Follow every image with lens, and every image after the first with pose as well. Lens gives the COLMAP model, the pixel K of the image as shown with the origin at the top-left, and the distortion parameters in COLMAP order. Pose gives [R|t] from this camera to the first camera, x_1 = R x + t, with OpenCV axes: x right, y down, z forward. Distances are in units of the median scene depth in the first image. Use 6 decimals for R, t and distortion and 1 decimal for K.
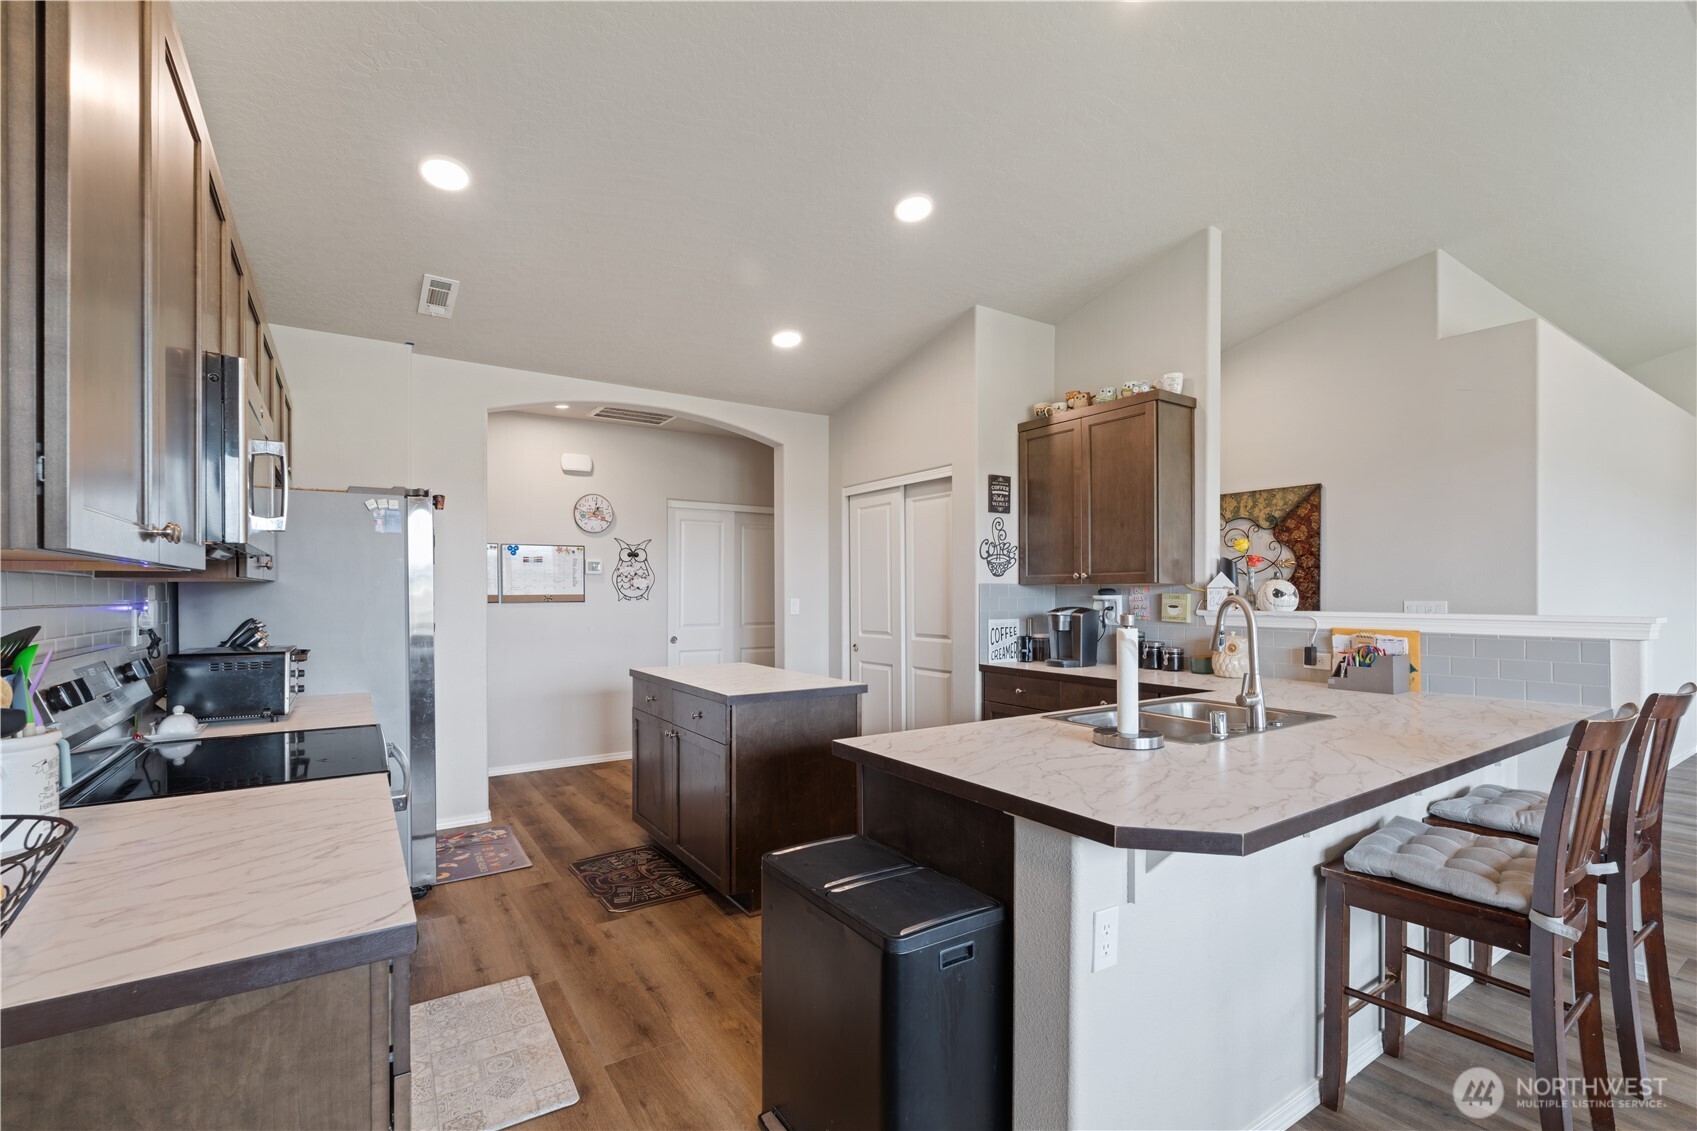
lens RADIAL K [[747.2, 0, 844.4], [0, 747.2, 590.6], [0, 0, 1]] dist [-0.006031, 0.000872]
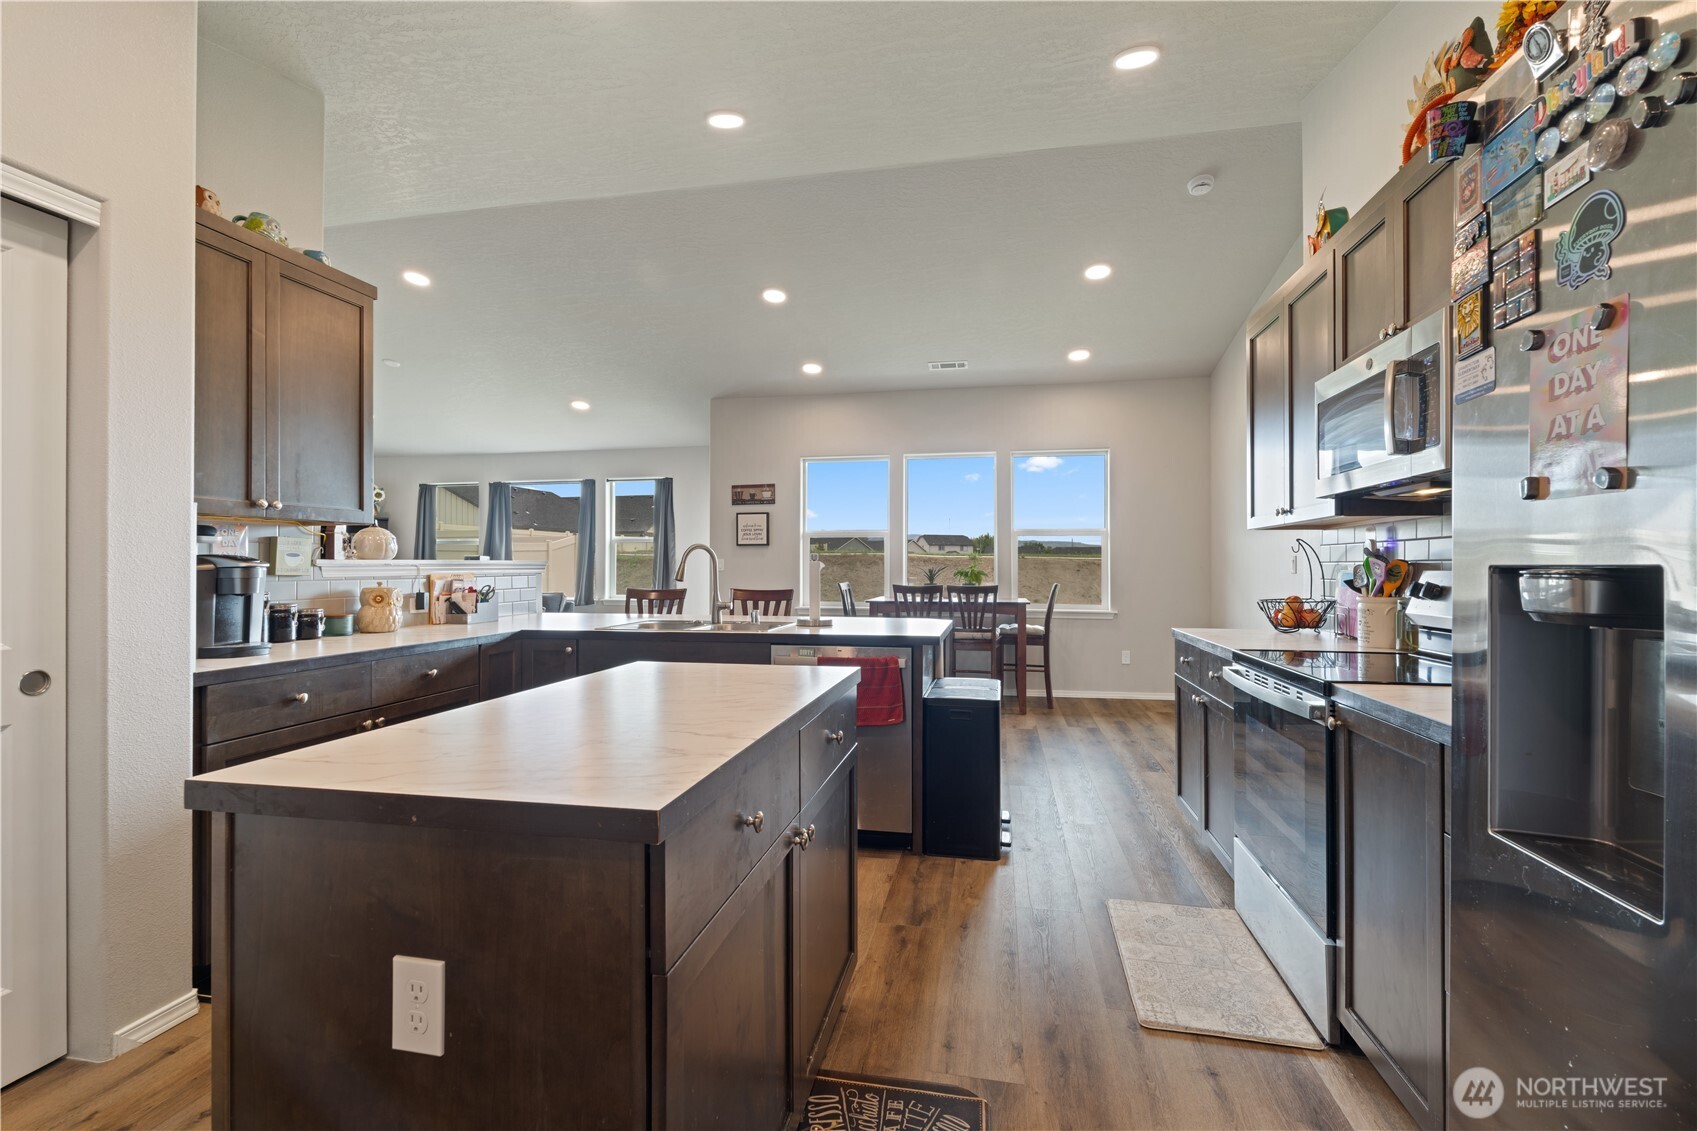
lens RADIAL K [[747.2, 0, 844.8], [0, 747.2, 557.5], [0, 0, 1]] dist [-0.006031, 0.000872]
pose [[-0.704689, 0.007635, 0.709476, -0.500316], [0.000293, 0.999945, -0.010469, 0.032541], [-0.709517, -0.007169, -0.704652, 1.164881]]
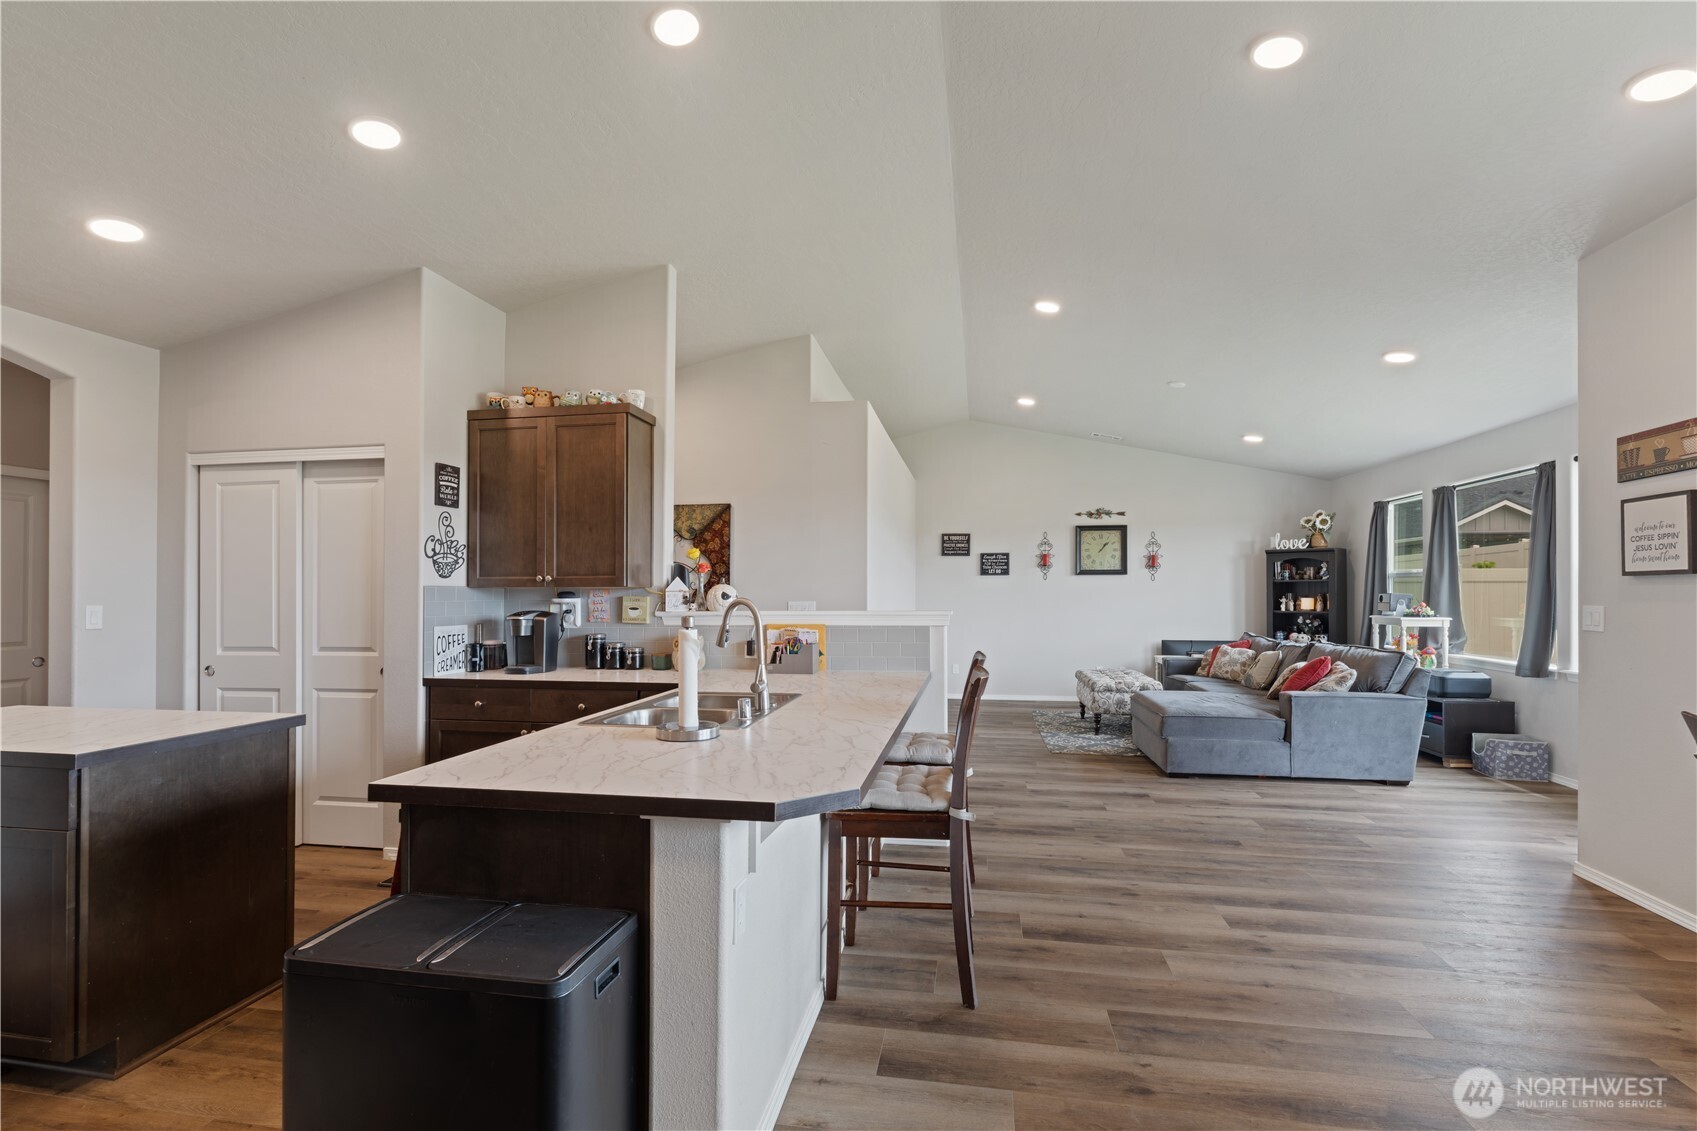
lens RADIAL K [[747.2, 0, 851.9], [0, 747.2, 588.8], [0, 0, 1]] dist [-0.006031, 0.000872]
pose [[0.691139, 0.003517, 0.722714, -0.117035], [0.000551, 0.999985, -0.005393, -0.001191], [-0.722722, 0.004125, 0.691126, 0.040462]]
